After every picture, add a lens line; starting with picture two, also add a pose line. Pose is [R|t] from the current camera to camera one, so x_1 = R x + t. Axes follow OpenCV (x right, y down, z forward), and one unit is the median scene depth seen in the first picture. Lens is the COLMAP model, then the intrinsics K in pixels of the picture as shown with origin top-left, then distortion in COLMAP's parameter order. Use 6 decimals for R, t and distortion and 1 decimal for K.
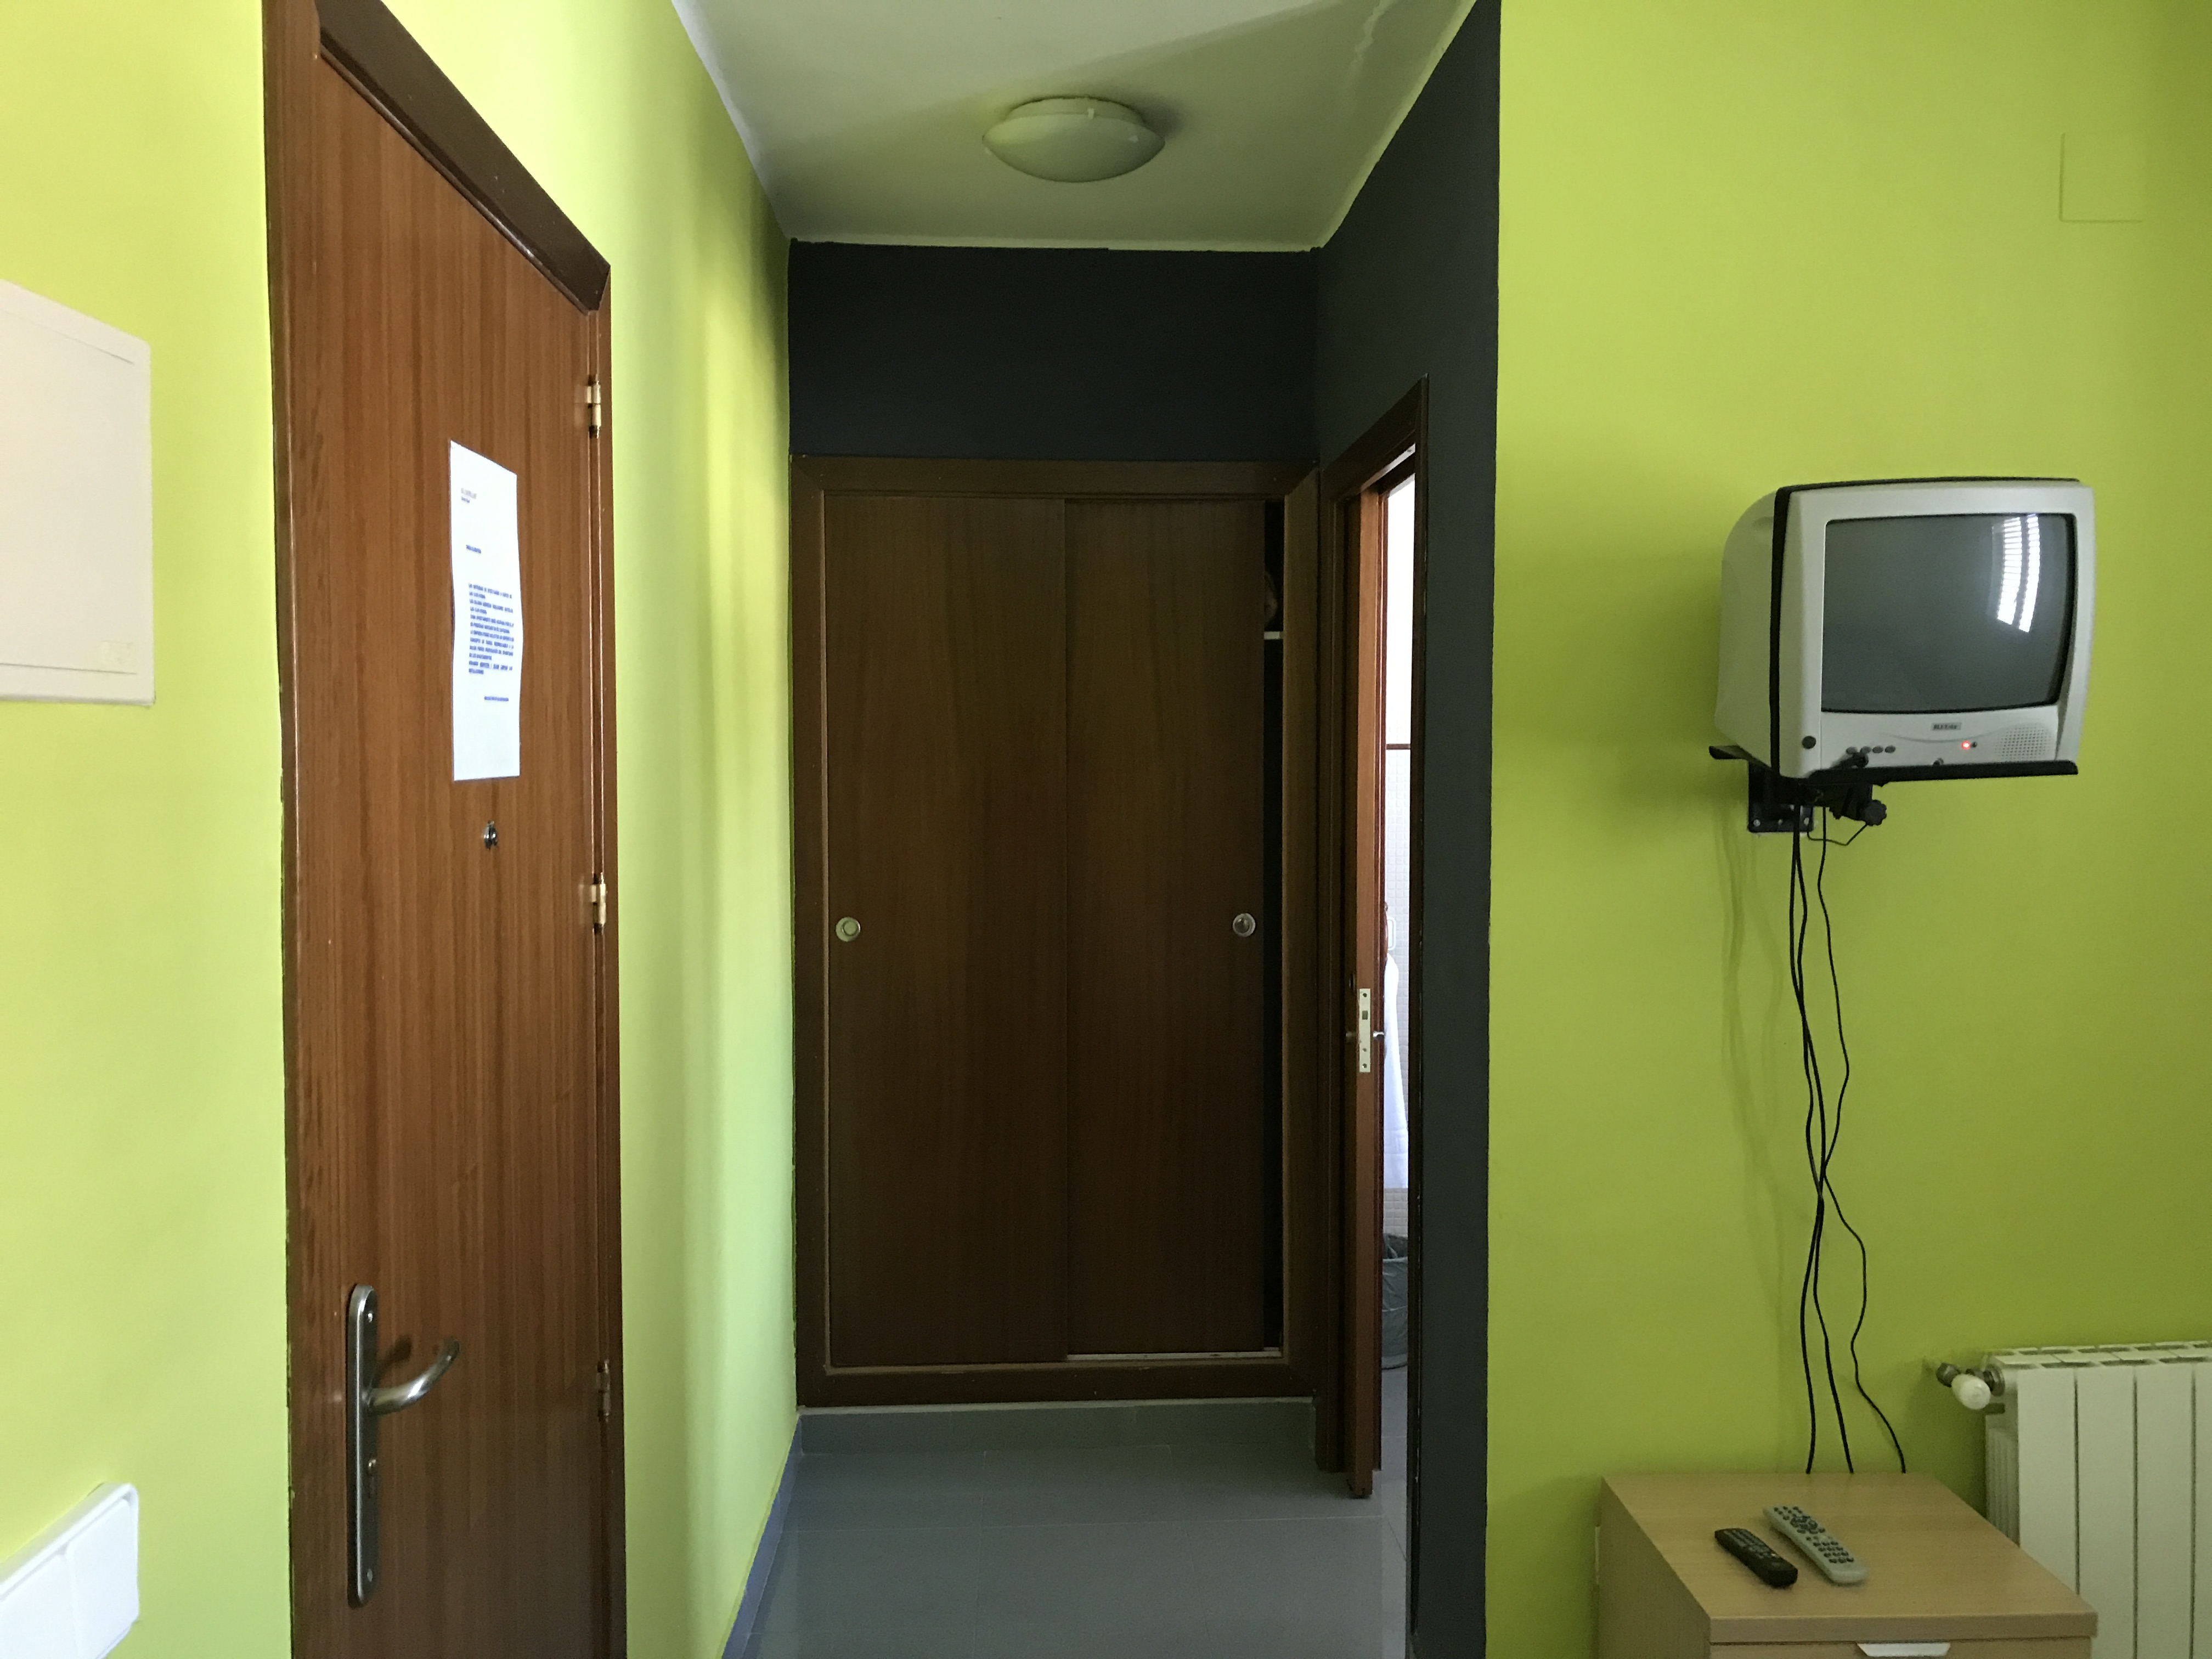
lens RADIAL K [[1834.1, 0, 1107.3], [0, 1834.1, 802.5], [0, 0, 1]] dist [0.070136, 0.001235]
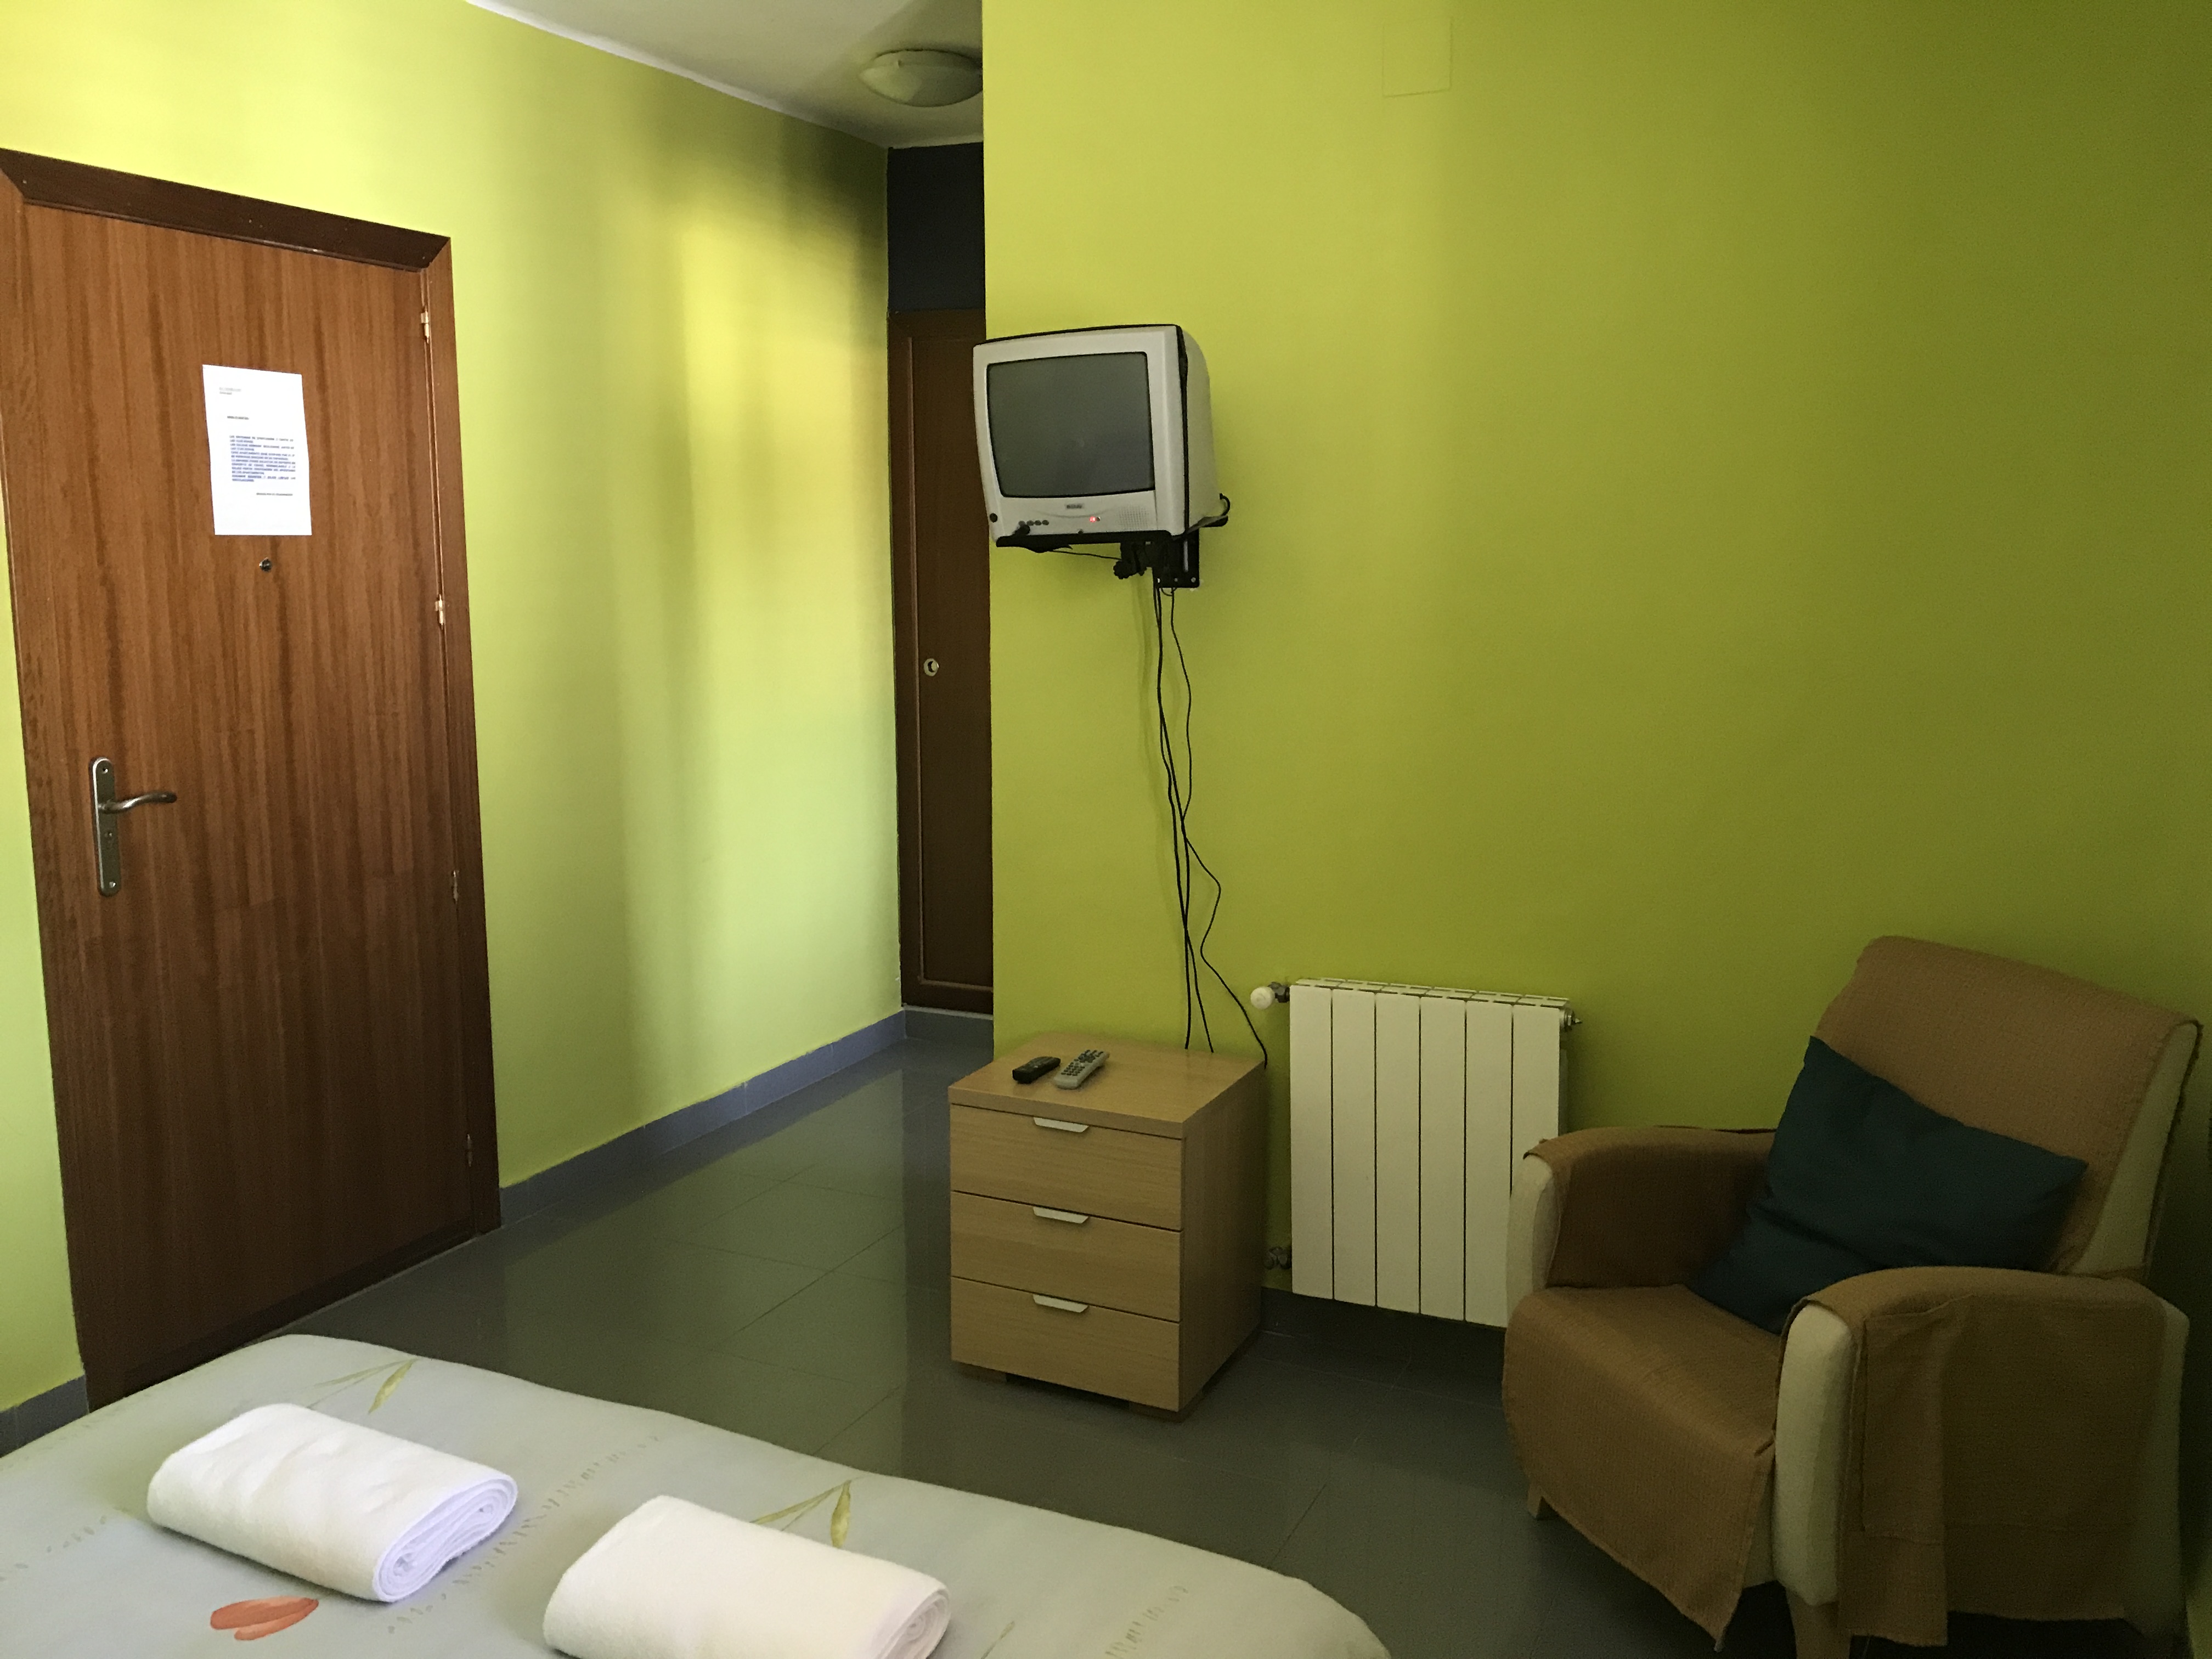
lens RADIAL K [[1832.8, 0, 1106.0], [0, 1832.8, 829.5], [0, 0, 1]] dist [0.007970, 0.000867]
pose [[0.879916, 0.076641, -0.468906, 1.146648], [-0.018952, 0.991781, 0.126538, 0.027147], [0.474750, -0.102456, 0.874137, -0.256401]]
